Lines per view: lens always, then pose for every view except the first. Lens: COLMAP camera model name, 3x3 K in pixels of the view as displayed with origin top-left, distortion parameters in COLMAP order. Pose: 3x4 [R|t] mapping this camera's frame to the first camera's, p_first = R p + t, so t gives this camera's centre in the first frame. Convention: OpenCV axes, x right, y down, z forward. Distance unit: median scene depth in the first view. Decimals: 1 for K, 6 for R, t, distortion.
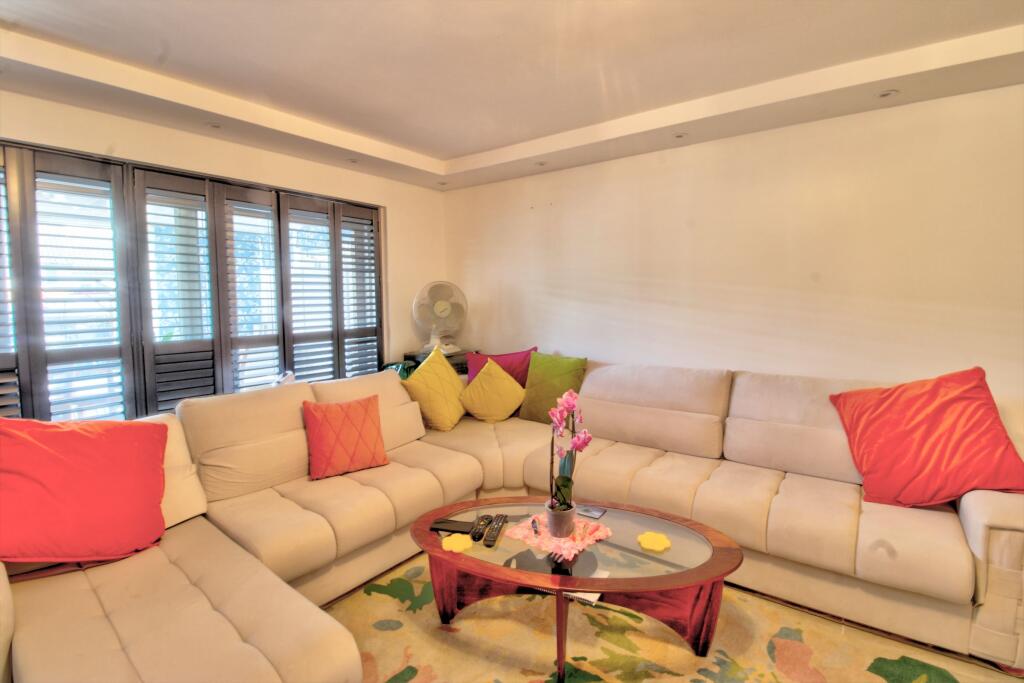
lens RADIAL K [[475.6, 0, 514.5], [0, 475.6, 328.1], [0, 0, 1]] dist [-0.000139, -0.012451]
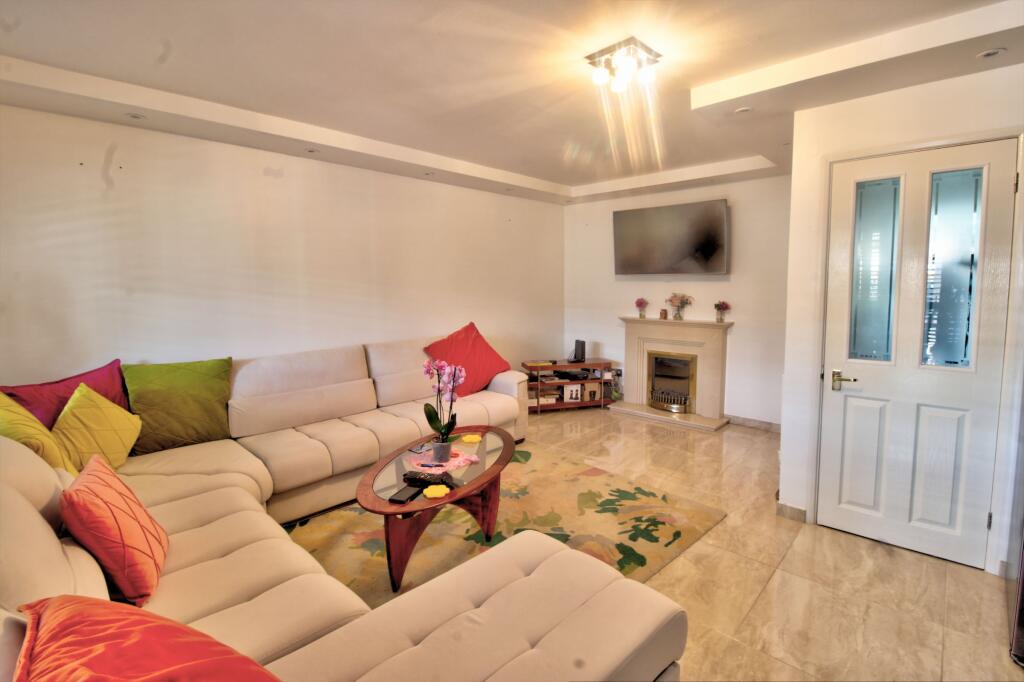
lens RADIAL K [[479.3, 0, 521.0], [0, 479.3, 327.9], [0, 0, 1]] dist [-0.002664, -0.014848]
pose [[0.104392, -0.079999, 0.991314, -0.717089], [0.071766, 0.994767, 0.072720, -0.019746], [-0.991944, 0.063551, 0.109587, 0.352831]]
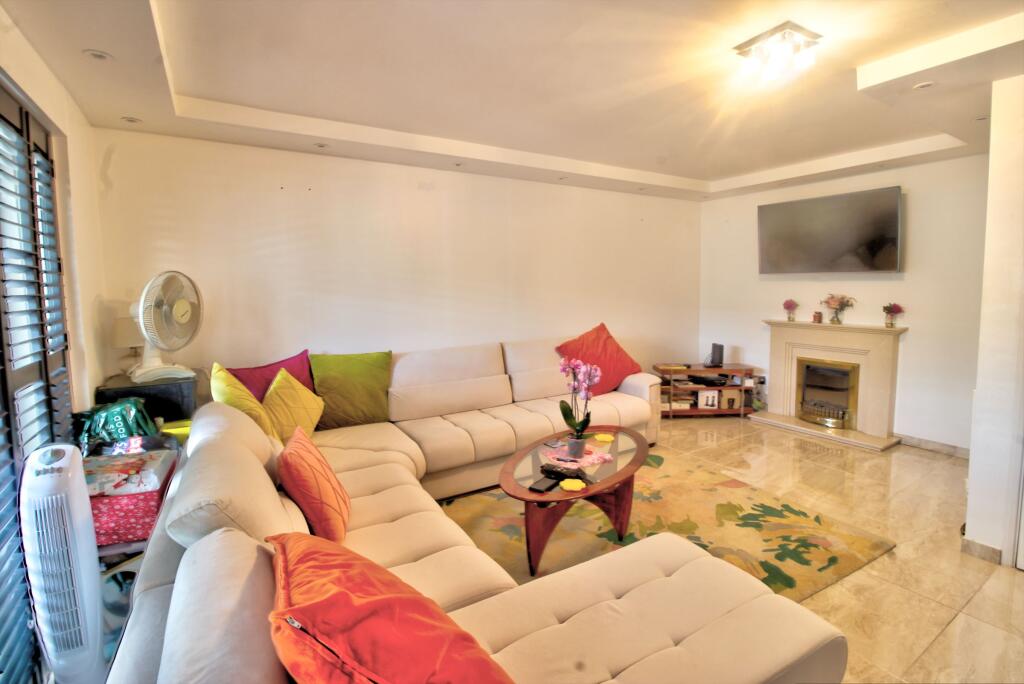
lens RADIAL K [[481.7, 0, 513.6], [0, 481.7, 327.2], [0, 0, 1]] dist [-0.002775, -0.013769]
pose [[0.363918, -0.071692, 0.928668, -0.750029], [0.071164, 0.996259, 0.049023, -0.020993], [-0.928709, 0.048248, 0.367658, 0.370867]]
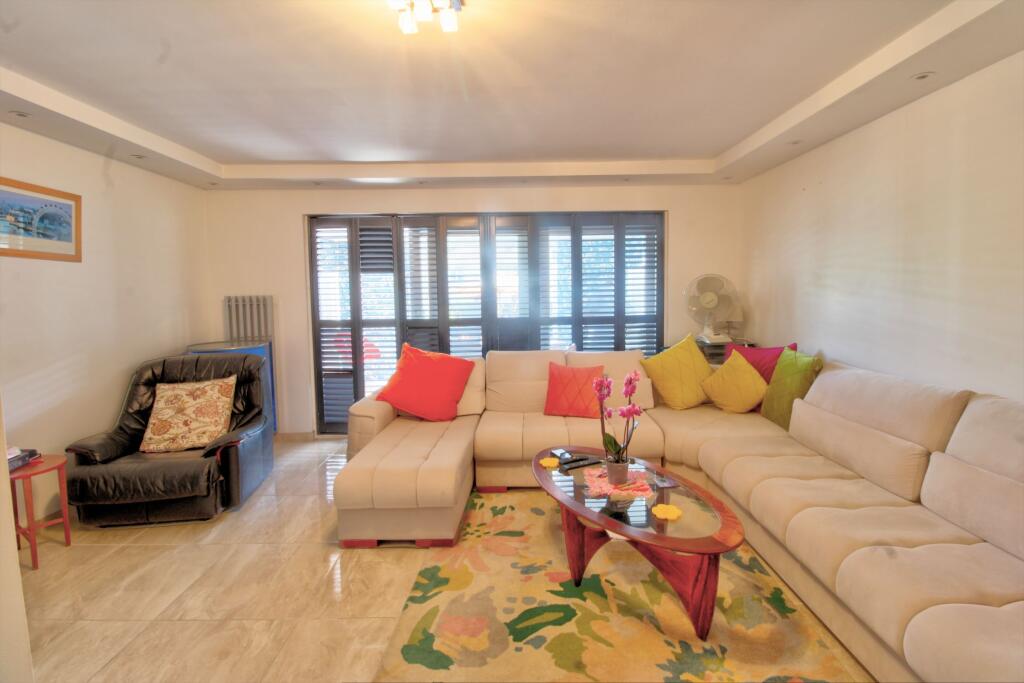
lens RADIAL K [[475.6, 0, 514.5], [0, 475.6, 328.1], [0, 0, 1]] dist [-0.000139, -0.012451]
pose [[0.593383, 0.059398, -0.802726, 0.534981], [-0.042373, 0.998196, 0.042539, -0.006236], [0.803804, 0.008772, 0.594829, 0.029340]]
